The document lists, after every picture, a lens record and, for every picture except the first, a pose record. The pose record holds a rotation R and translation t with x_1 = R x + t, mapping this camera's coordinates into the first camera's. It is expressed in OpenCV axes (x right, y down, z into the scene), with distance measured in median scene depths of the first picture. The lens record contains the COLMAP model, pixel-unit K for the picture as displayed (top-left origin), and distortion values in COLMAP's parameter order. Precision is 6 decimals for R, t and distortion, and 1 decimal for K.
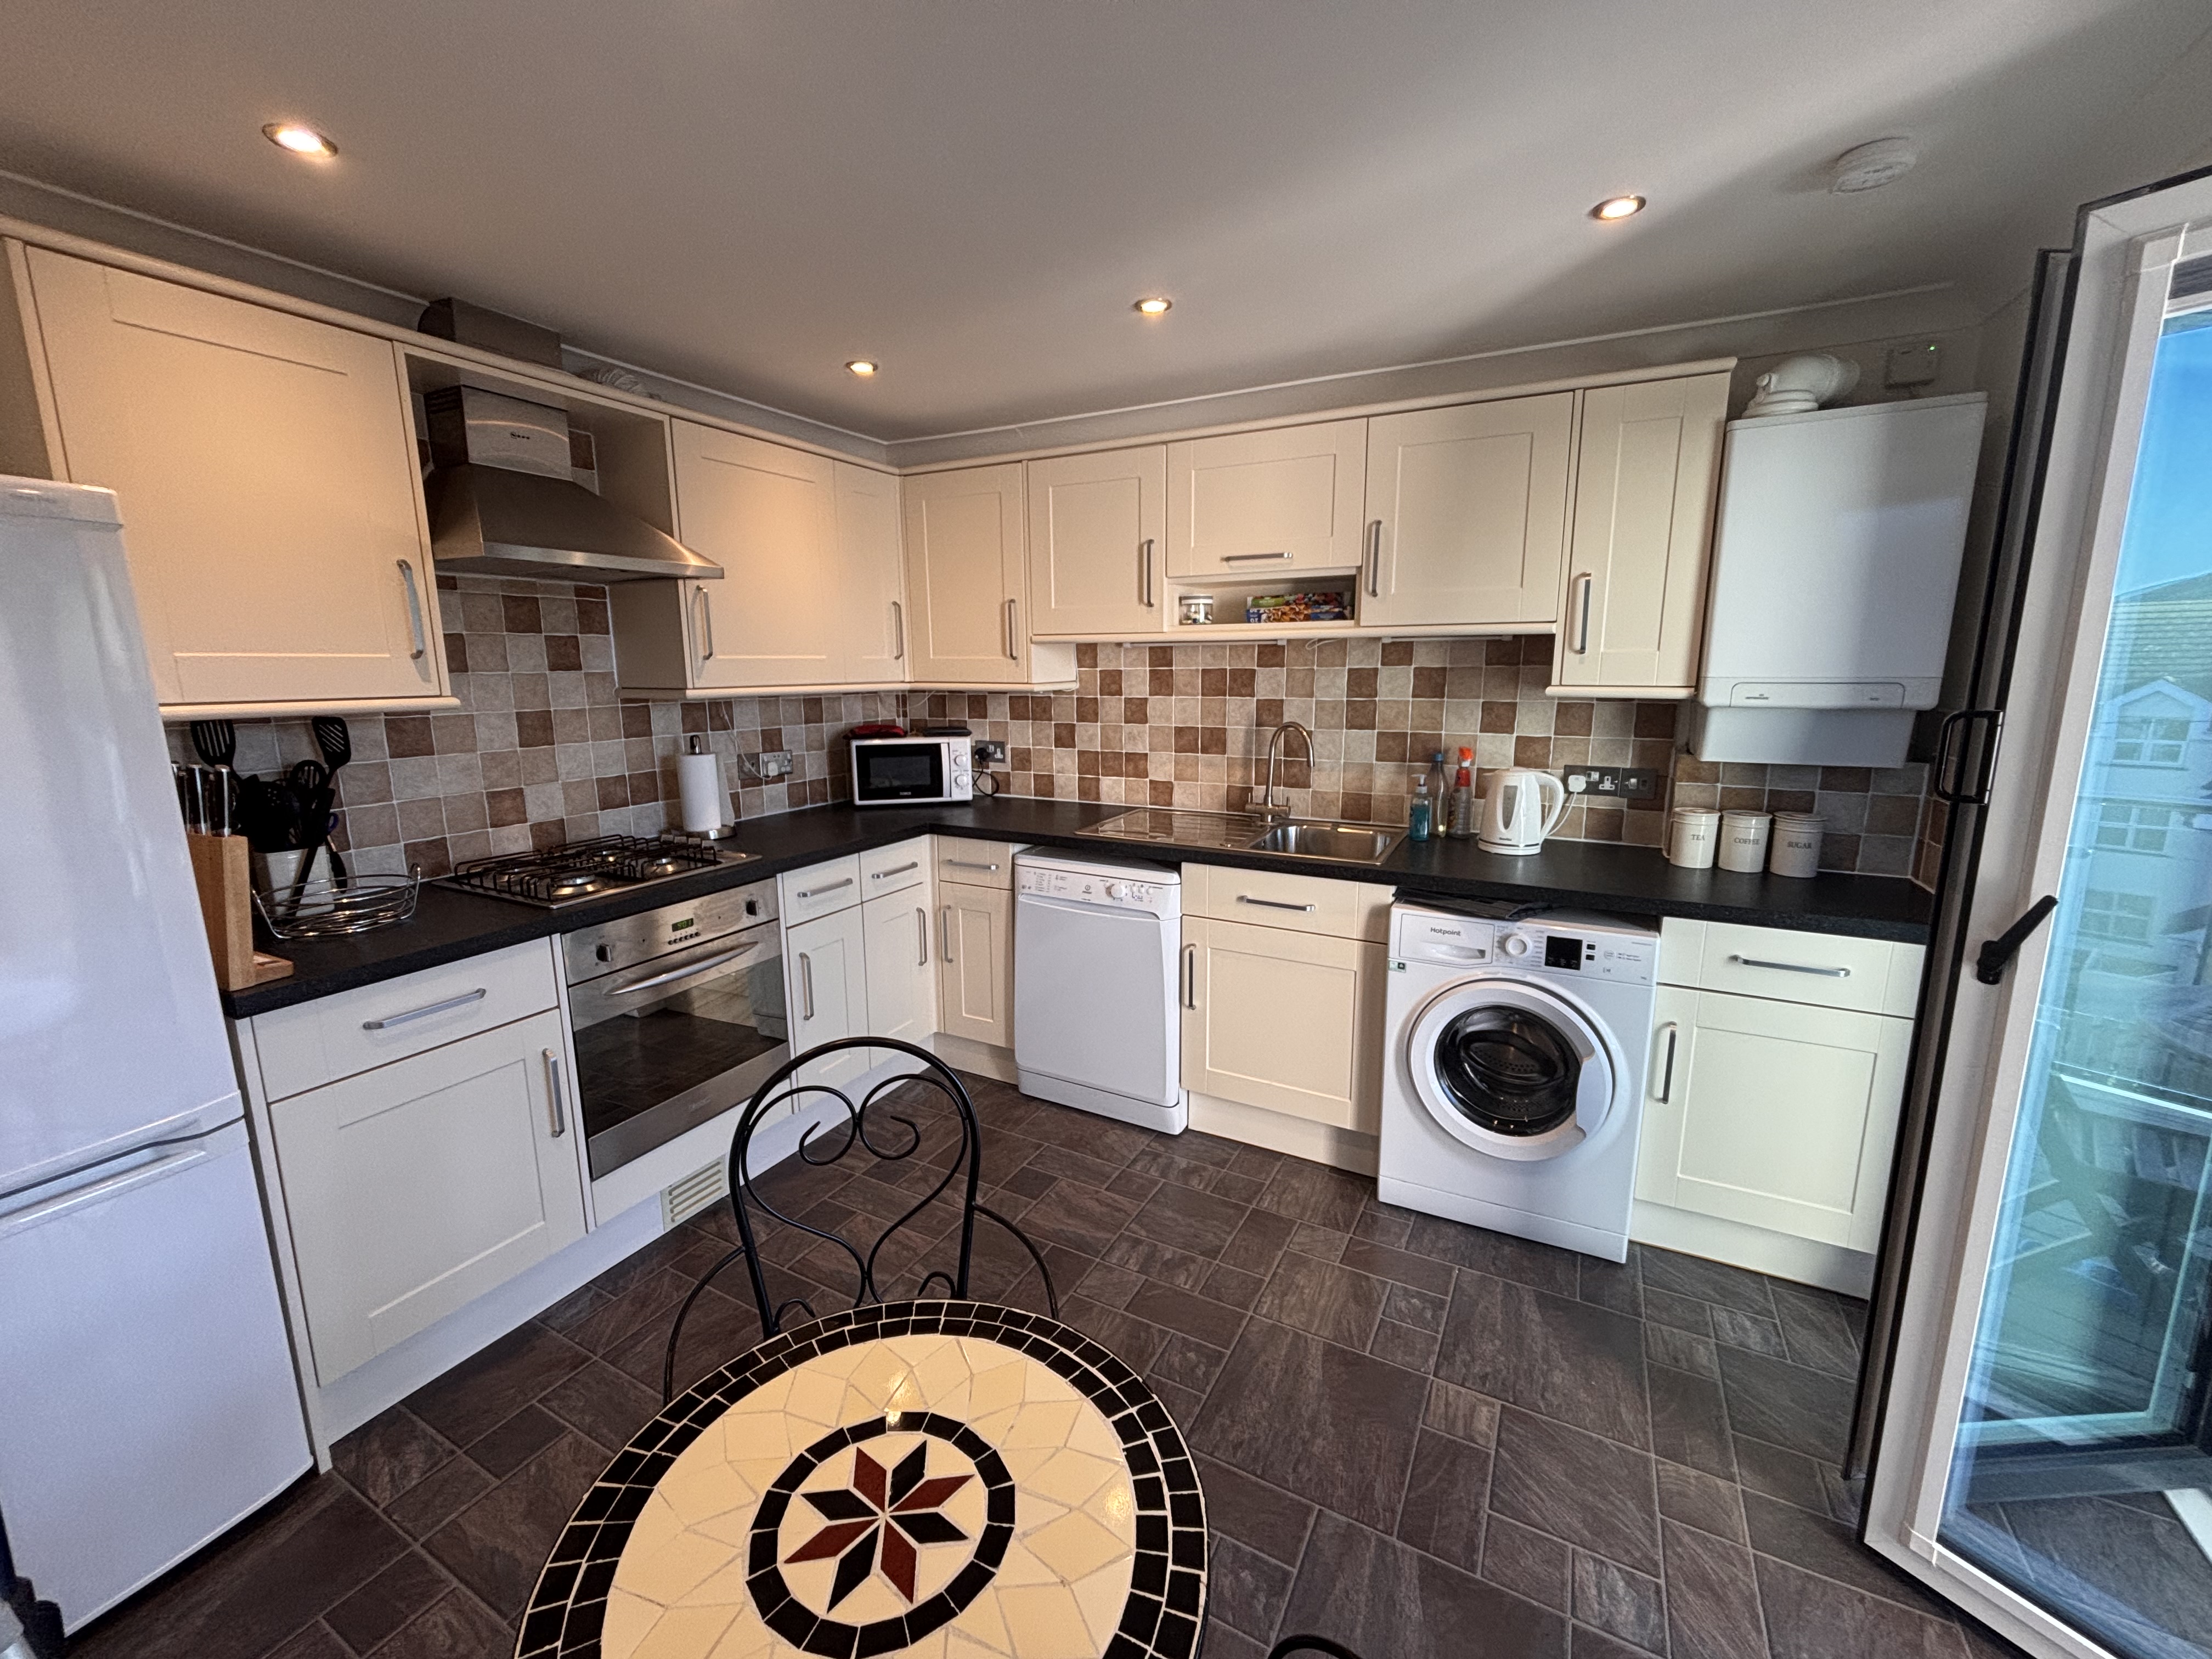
lens RADIAL K [[885.2, 0, 1096.7], [0, 885.2, 824.3], [0, 0, 1]] dist [-0.020170, -0.000124]
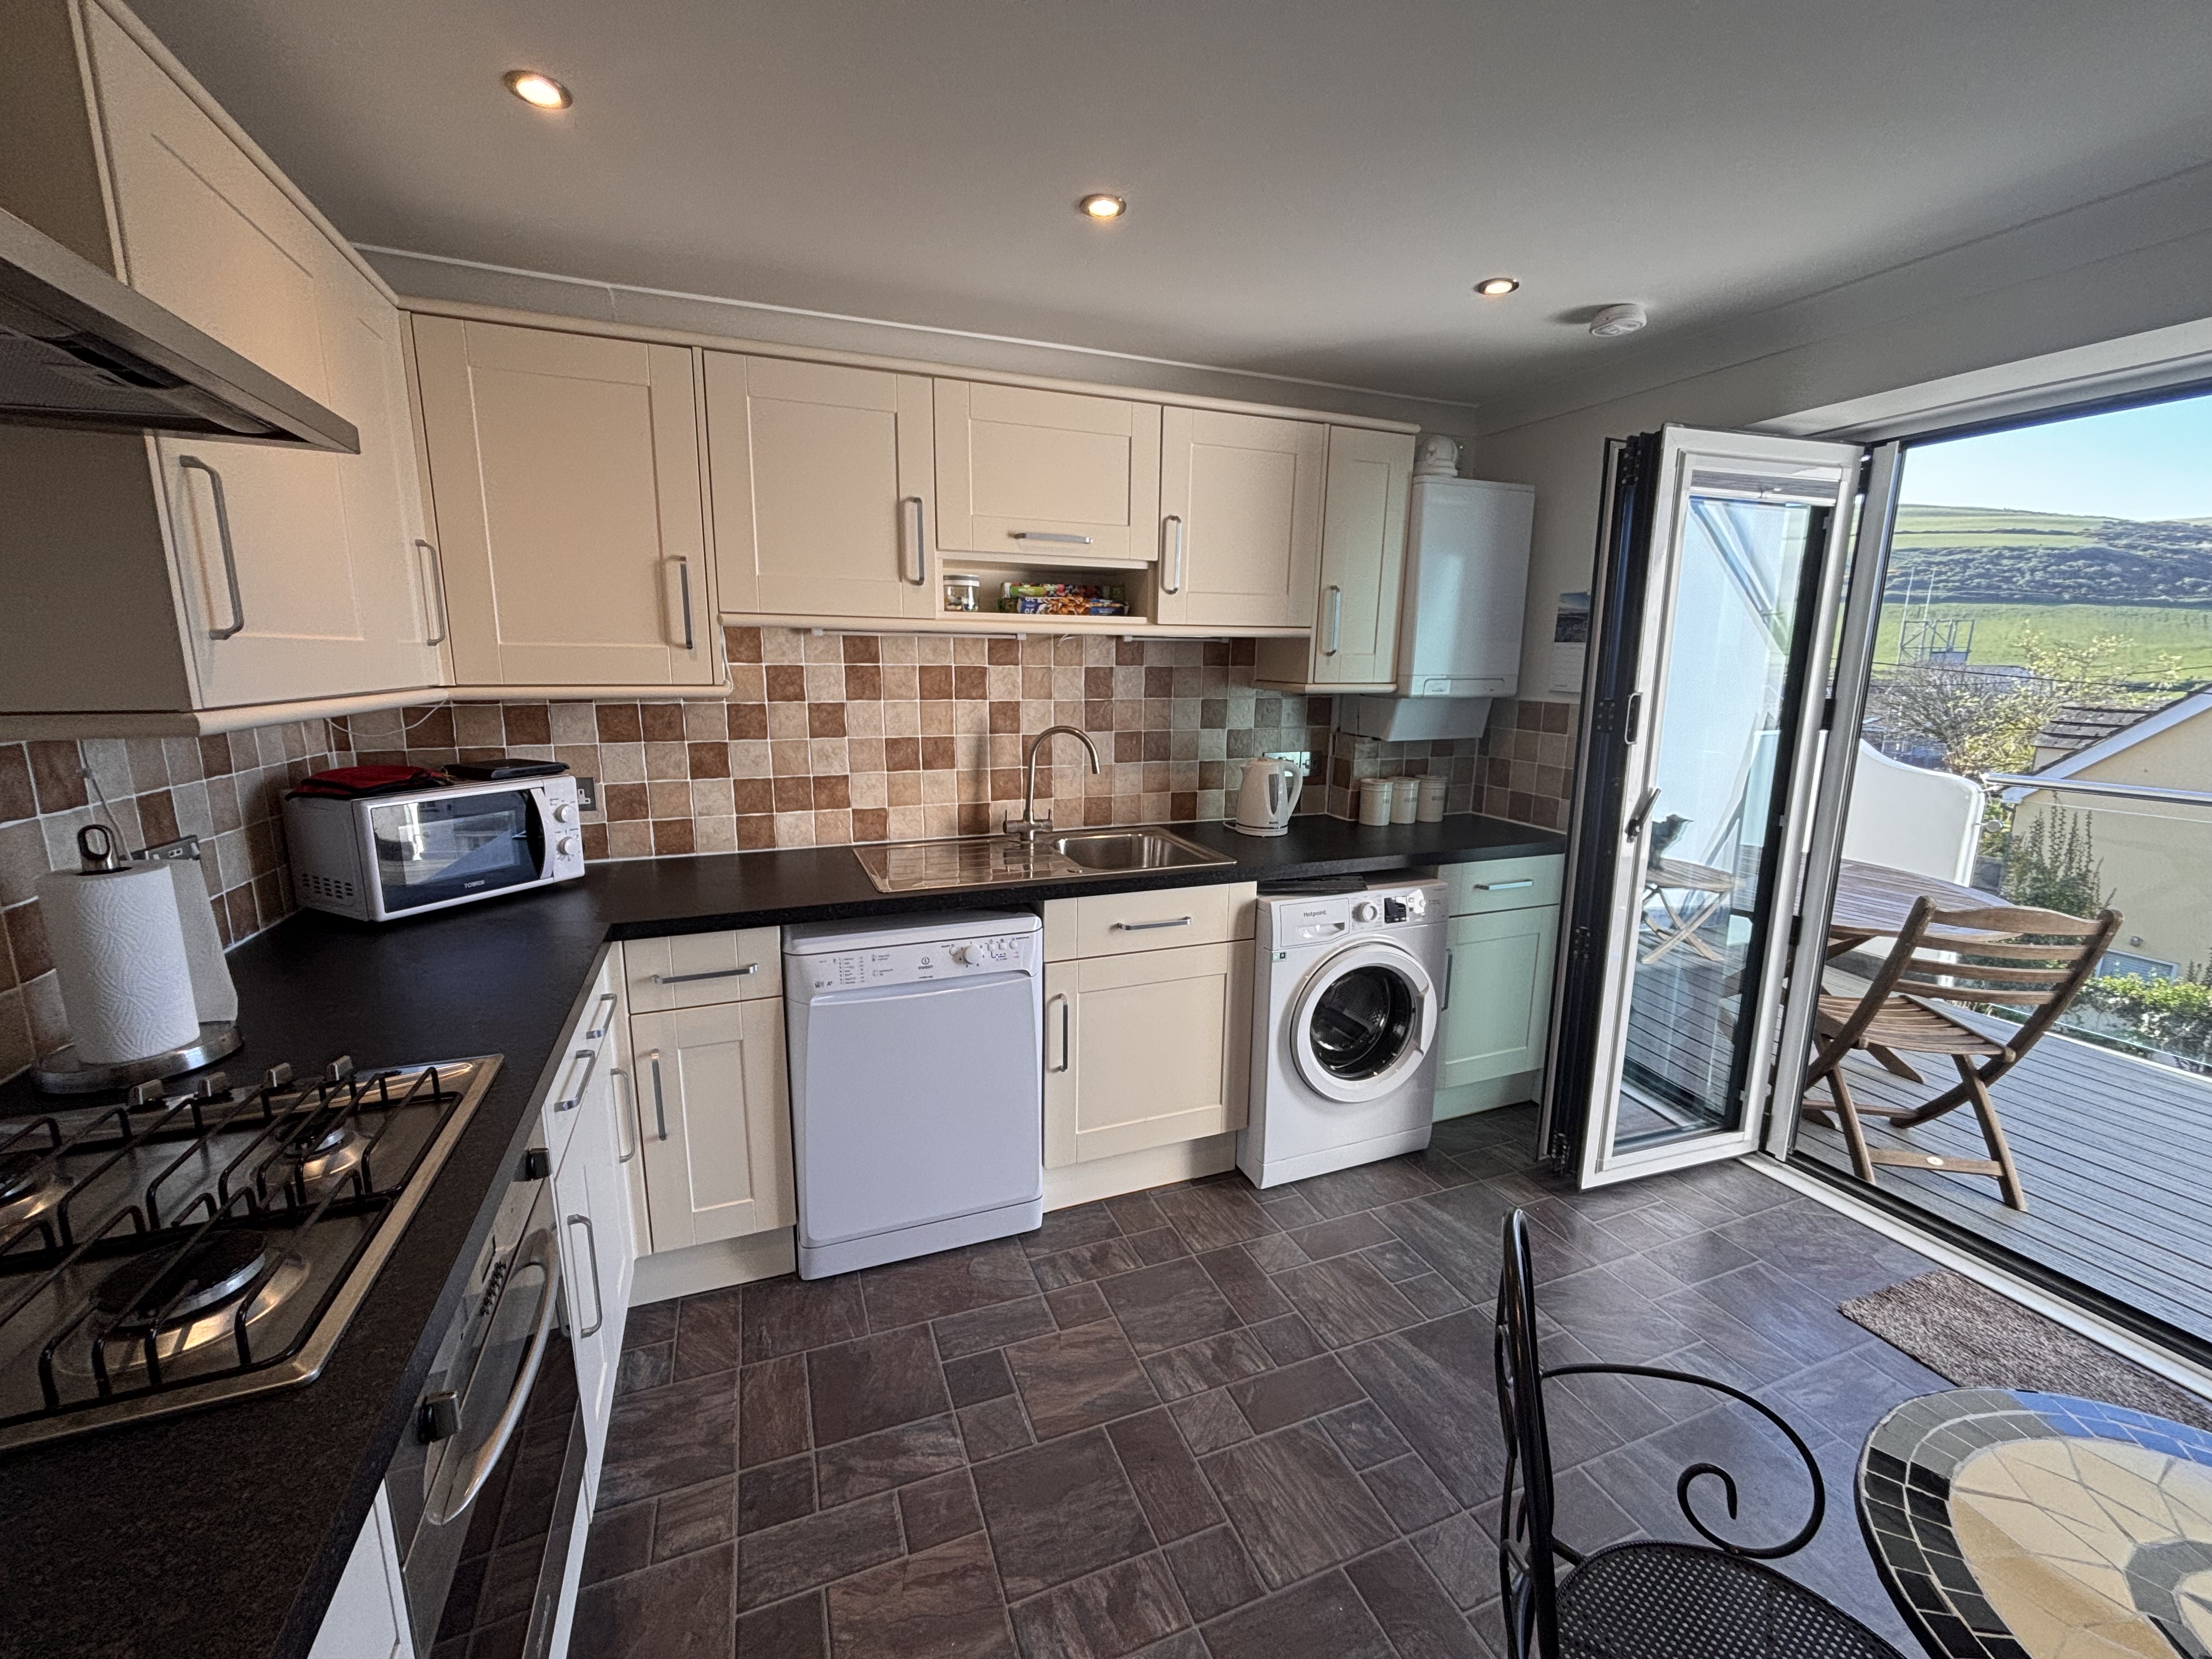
lens RADIAL K [[902.4, 0, 1107.9], [0, 902.4, 819.5], [0, 0, 1]] dist [-0.000098, -0.000273]
pose [[0.631243, -0.125080, 0.765433, -0.481254], [0.124426, 0.990459, 0.059239, -0.072141], [-0.765539, 0.057845, 0.640783, 0.392030]]
